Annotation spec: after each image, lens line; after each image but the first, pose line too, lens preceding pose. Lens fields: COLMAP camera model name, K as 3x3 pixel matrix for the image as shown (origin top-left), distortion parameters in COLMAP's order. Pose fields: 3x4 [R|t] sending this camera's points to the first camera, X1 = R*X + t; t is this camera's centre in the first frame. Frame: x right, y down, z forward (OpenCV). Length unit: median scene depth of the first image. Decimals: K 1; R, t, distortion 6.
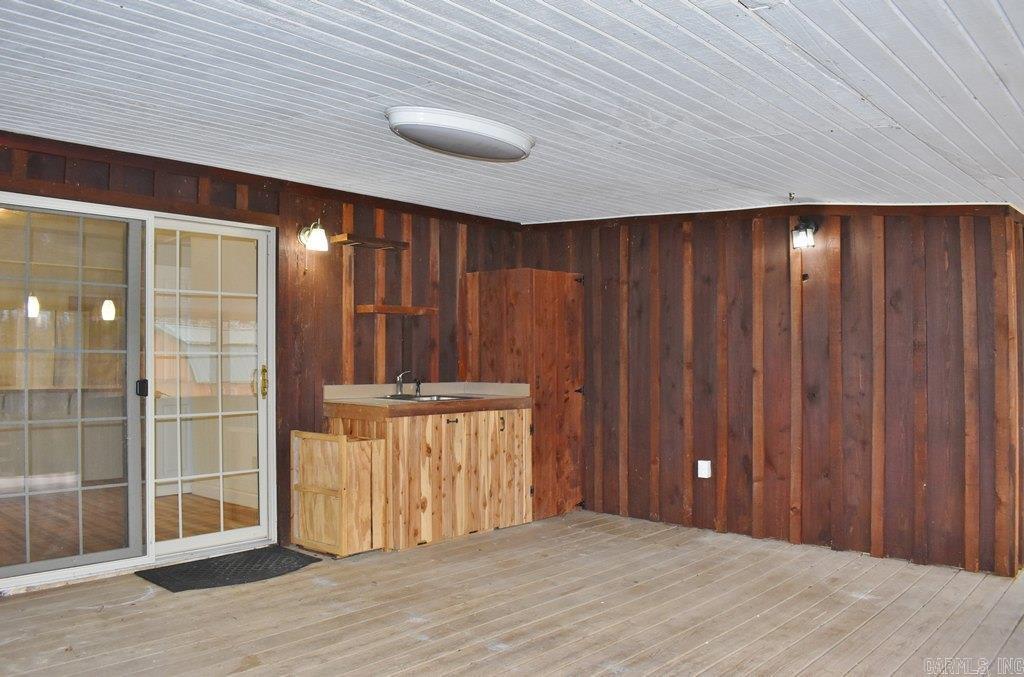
lens RADIAL K [[805.9, 0, 511.8], [0, 805.9, 337.8], [0, 0, 1]] dist [-0.094493, 0.017701]
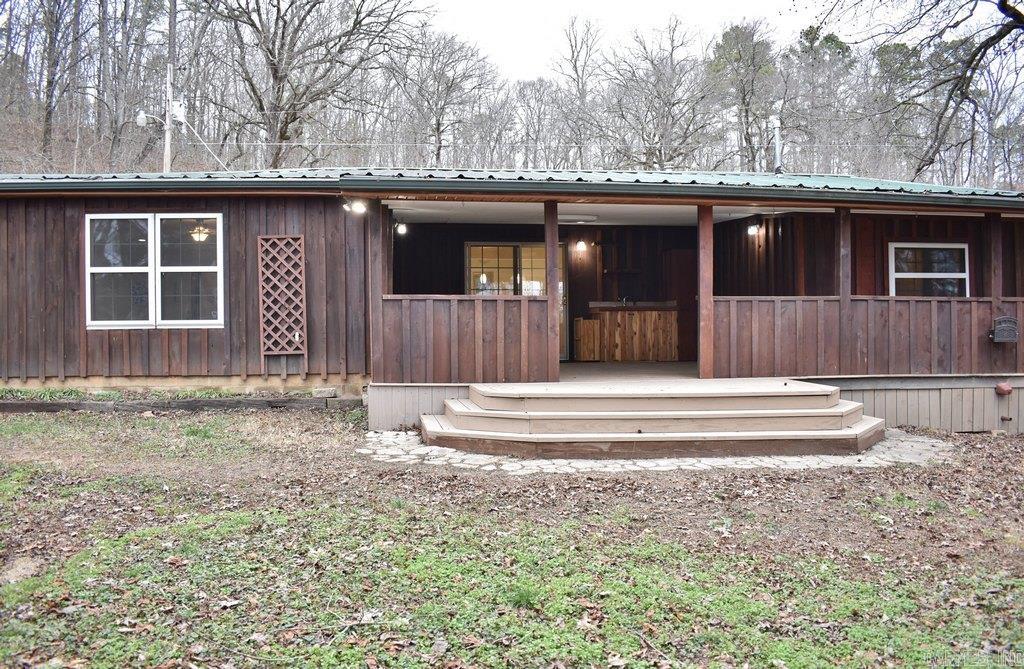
lens RADIAL K [[814.9, 0, 508.4], [0, 814.9, 337.1], [0, 0, 1]] dist [-0.095955, 0.018442]
pose [[0.743052, -0.003327, -0.669226, 1.311311], [0.025292, 0.999413, 0.023114, 0.105069], [0.668756, -0.034101, 0.742700, -1.113011]]
